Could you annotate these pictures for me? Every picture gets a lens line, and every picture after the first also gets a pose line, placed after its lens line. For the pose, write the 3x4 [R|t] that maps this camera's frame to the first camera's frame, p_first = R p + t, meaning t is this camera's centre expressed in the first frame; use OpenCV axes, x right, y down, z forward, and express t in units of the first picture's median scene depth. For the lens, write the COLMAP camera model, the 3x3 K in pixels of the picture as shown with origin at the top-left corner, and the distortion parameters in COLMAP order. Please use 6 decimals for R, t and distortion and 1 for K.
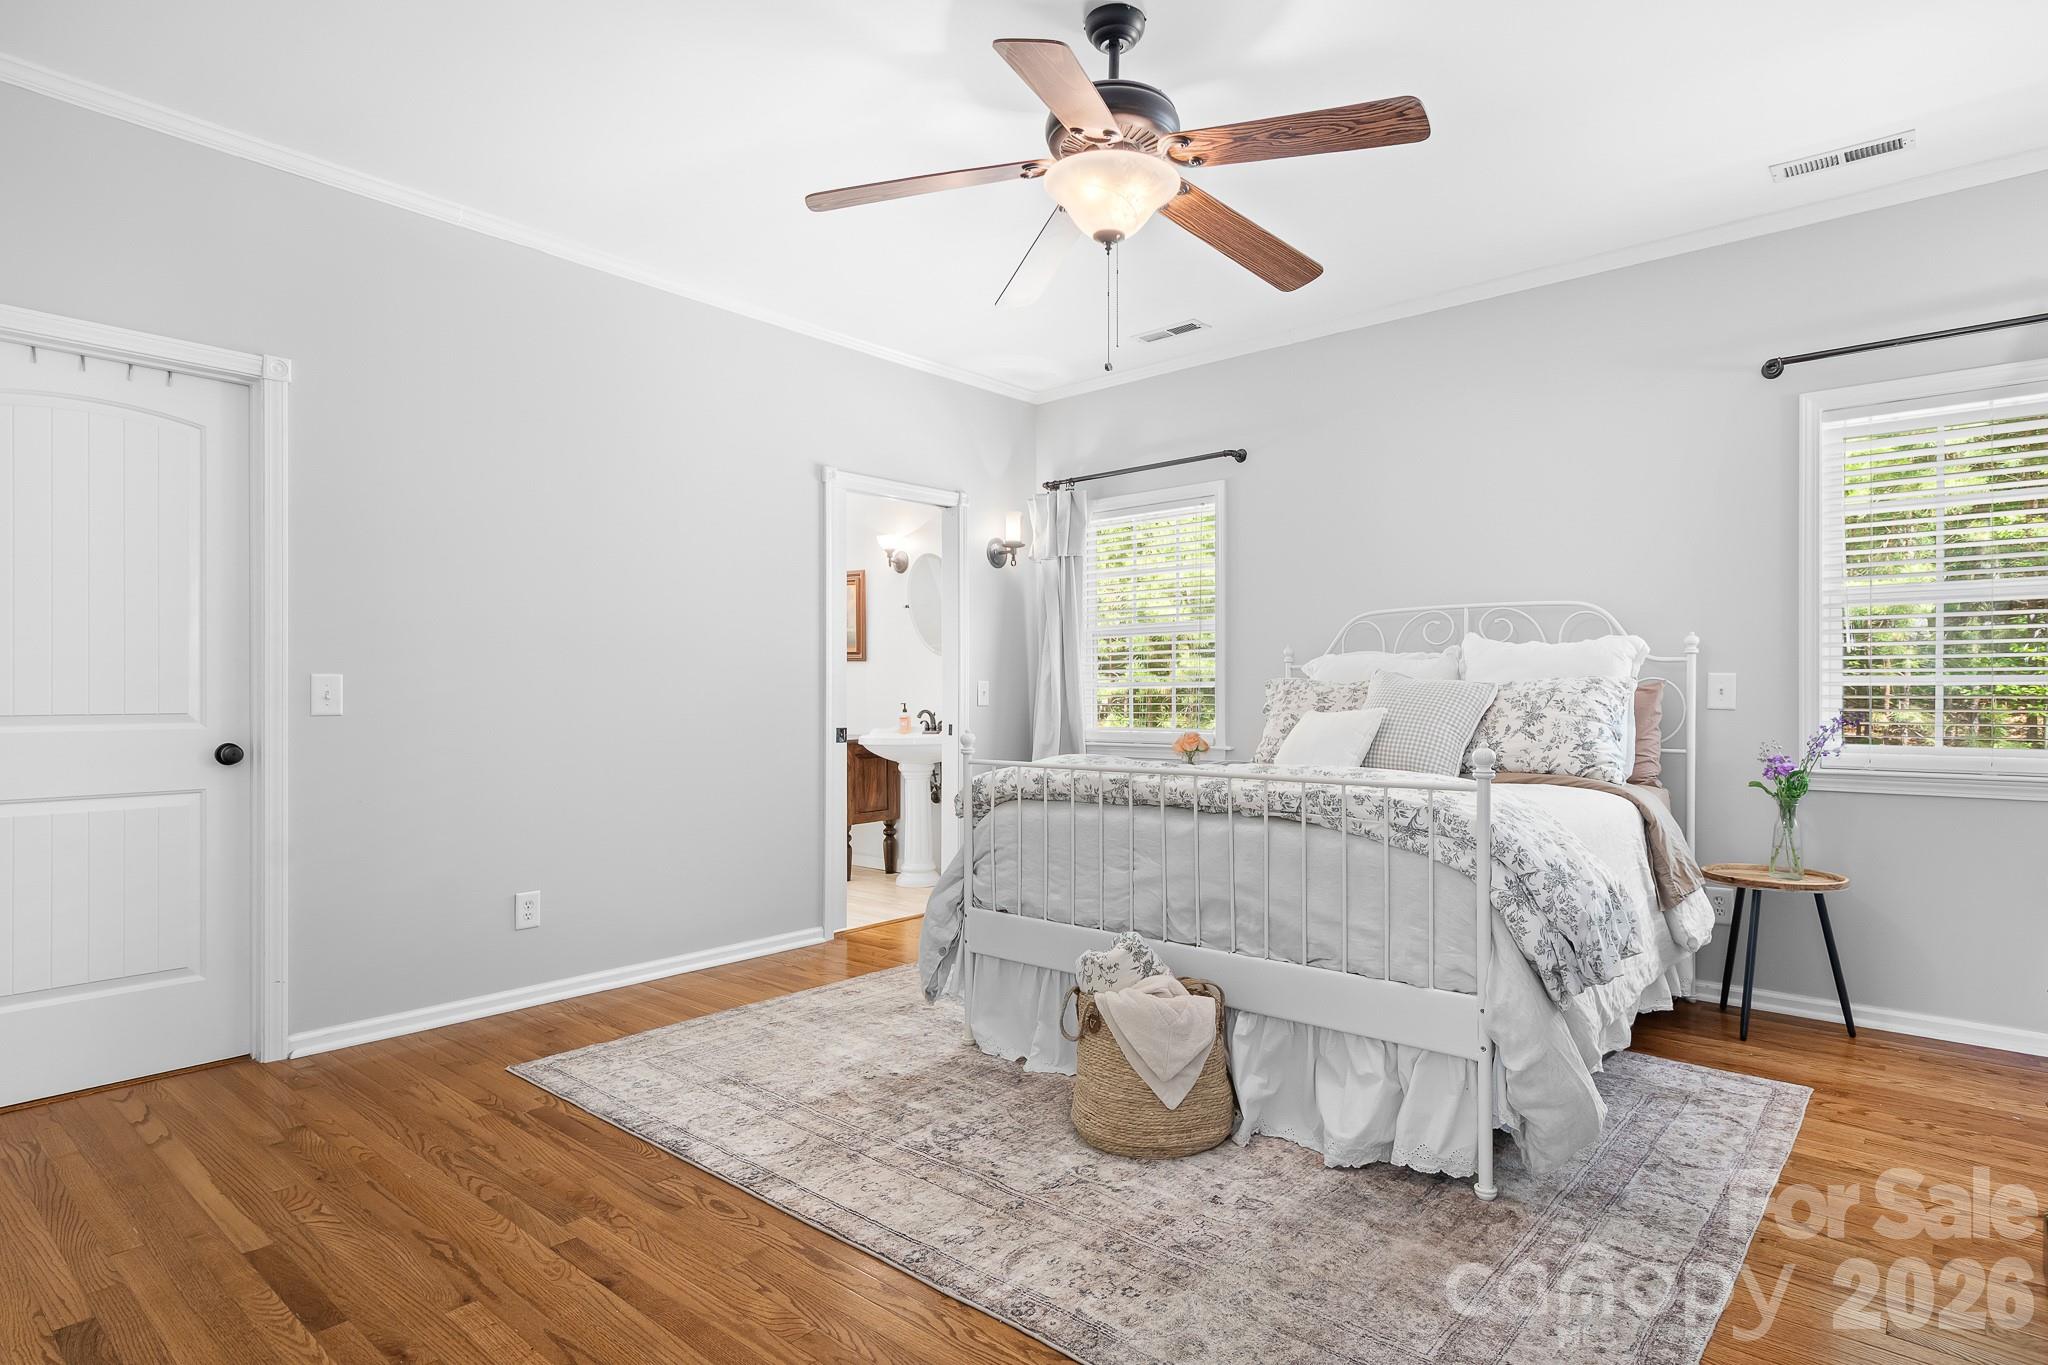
lens RADIAL K [[1037.3, 0, 1021.4], [0, 1037.3, 688.6], [0, 0, 1]] dist [0.007984, -0.007308]
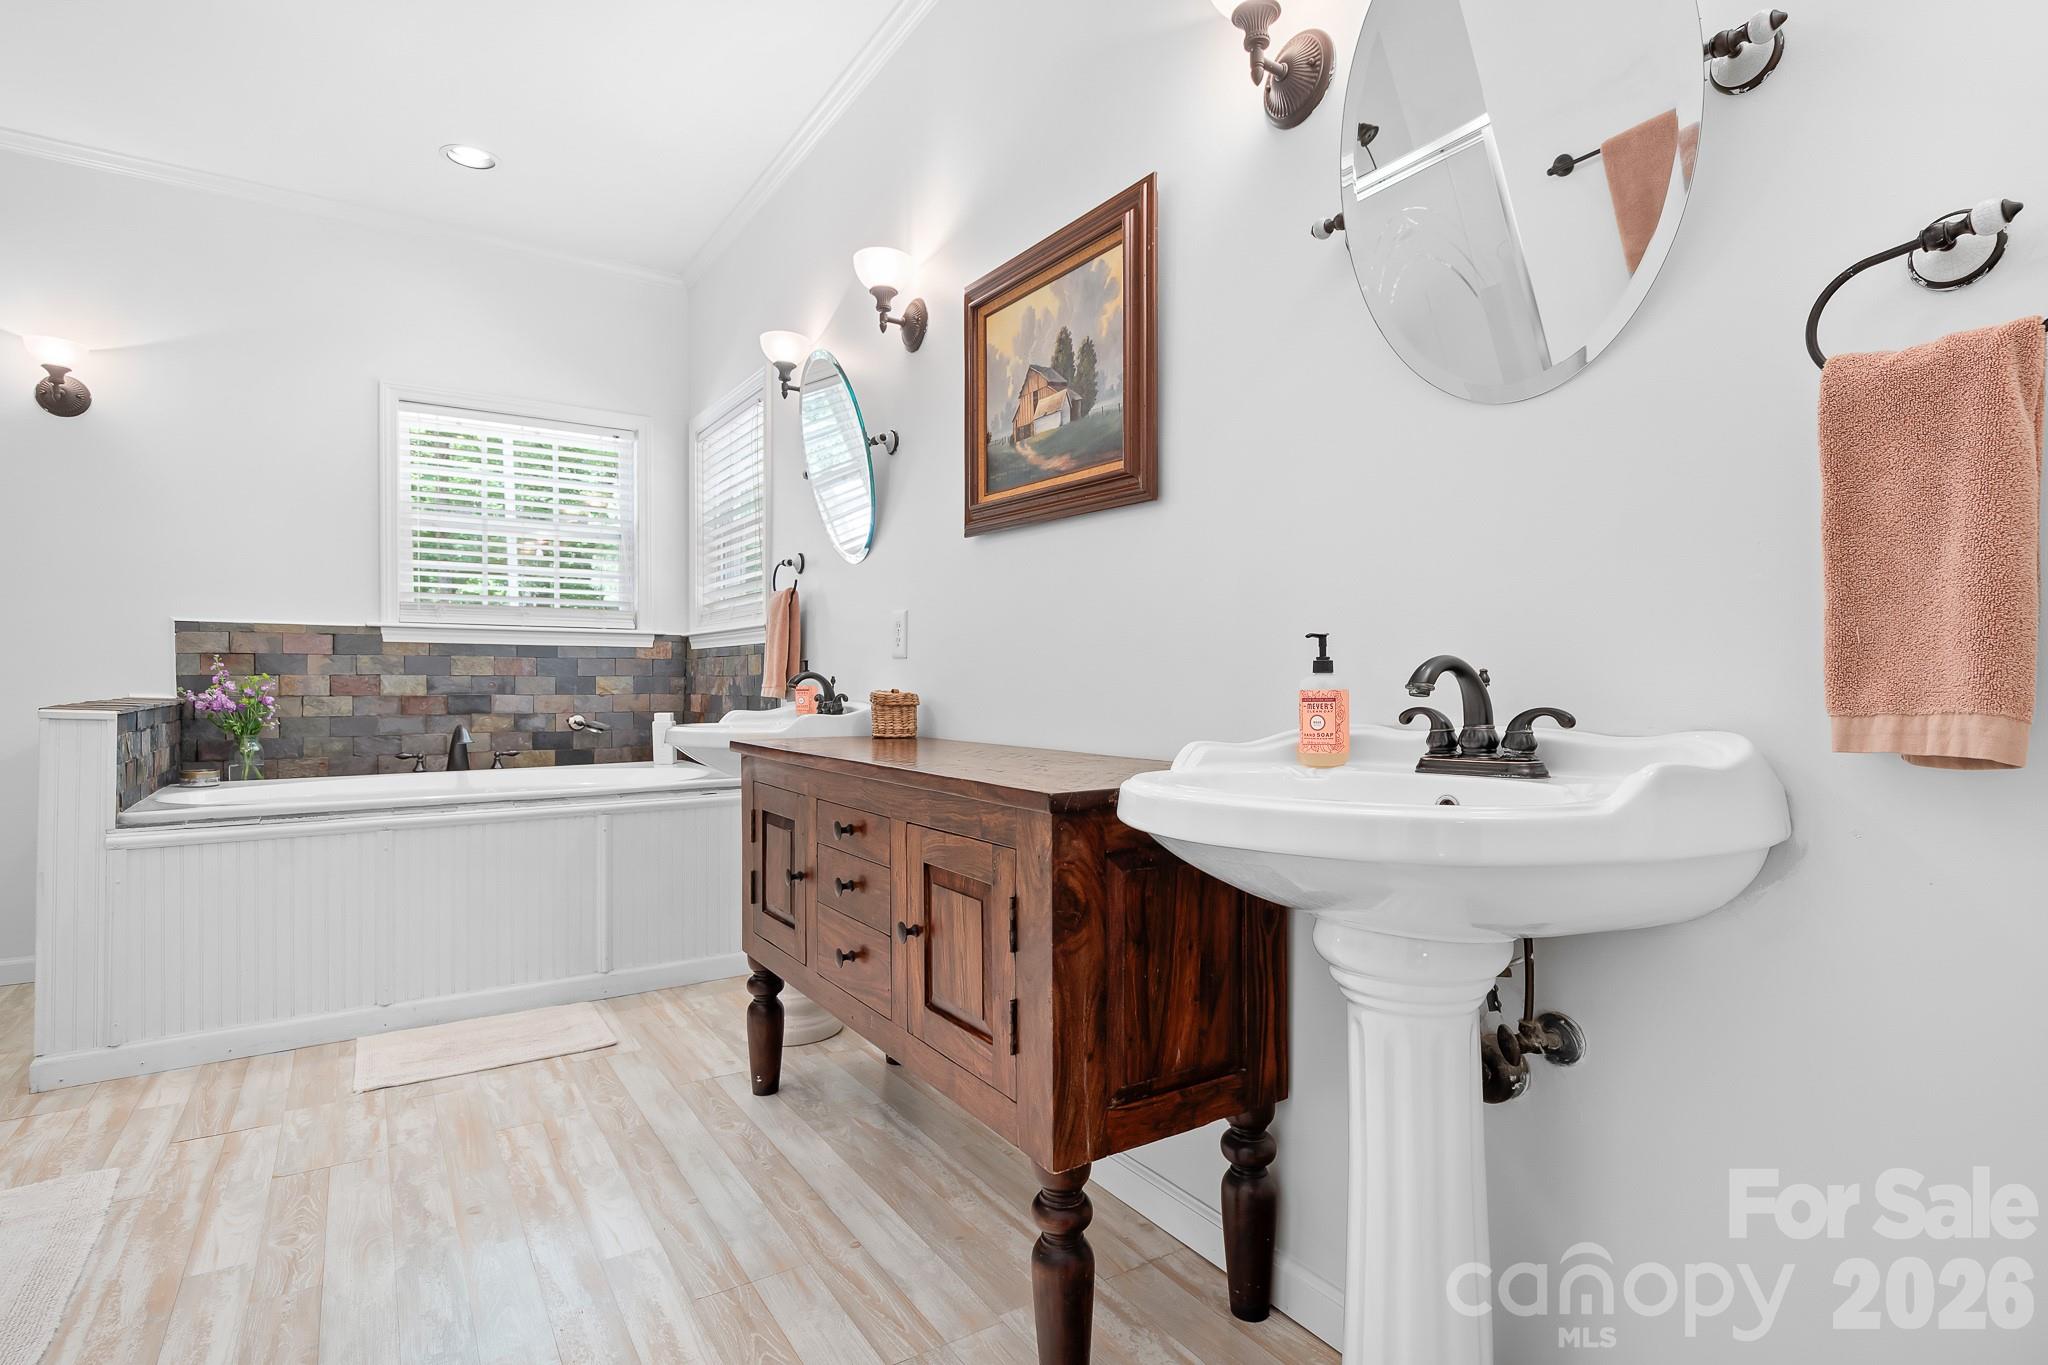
lens RADIAL K [[1037.3, 0, 1023.6], [0, 1037.3, 683.7], [0, 0, 1]] dist [0.007984, -0.007308]
pose [[0.951729, 0.000714, -0.306939, -0.106279], [-0.000555, 1.000000, 0.000604, 0.025278], [0.306939, -0.000404, 0.951729, 0.780429]]
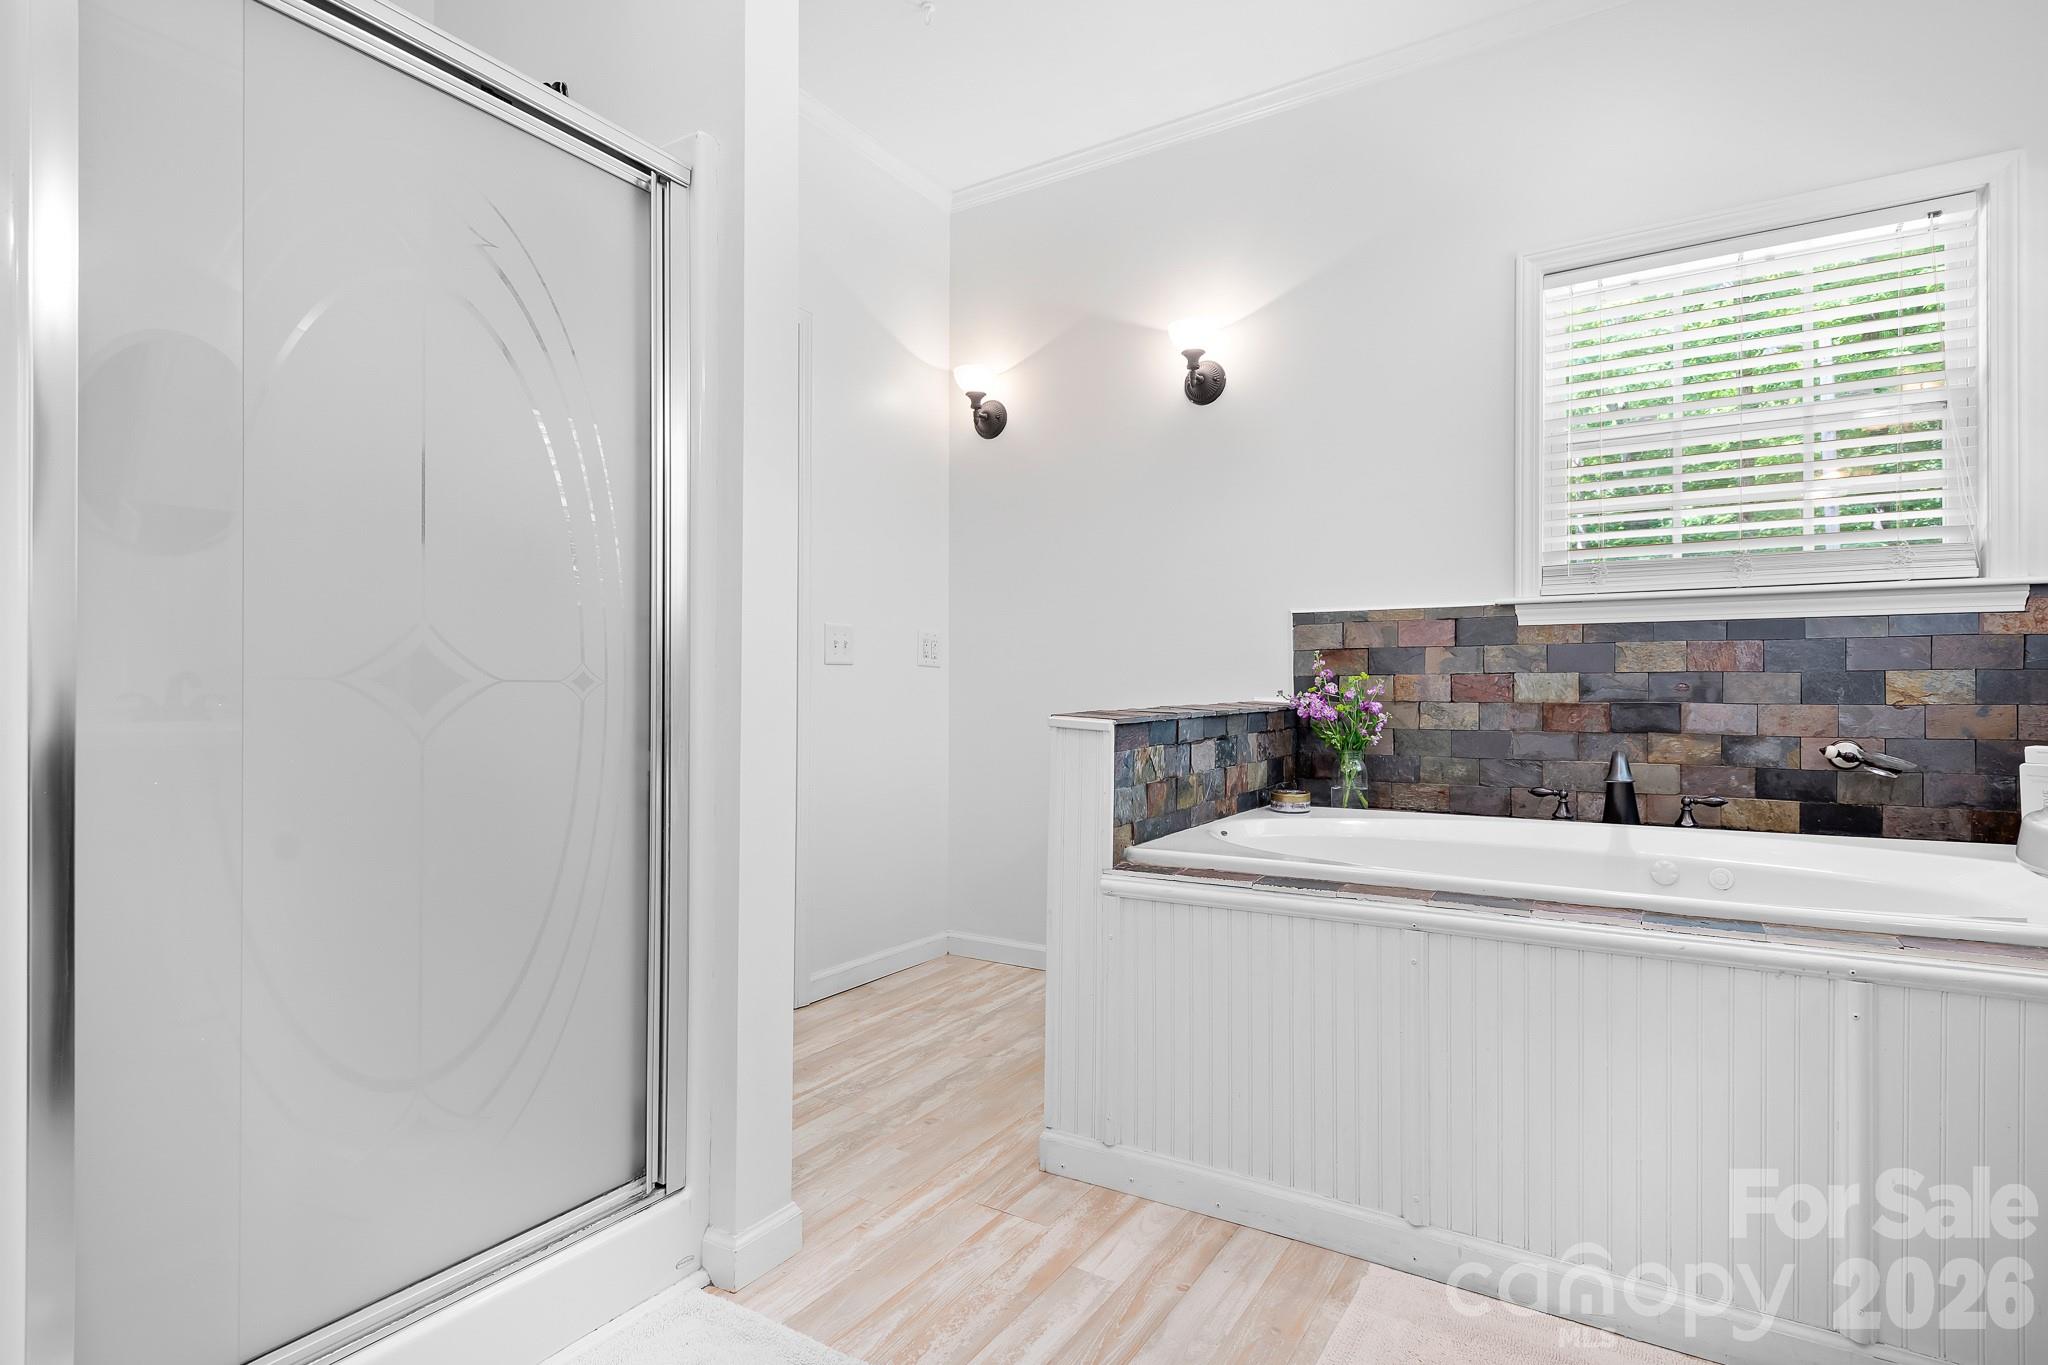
lens RADIAL K [[1037.3, 0, 1014.4], [0, 1037.3, 685.6], [0, 0, 1]] dist [0.007984, -0.007308]
pose [[0.121552, -0.001914, -0.992583, -0.353749], [0.001885, 0.999997, -0.001697, 0.026914], [0.992583, -0.001665, 0.121555, 1.130115]]
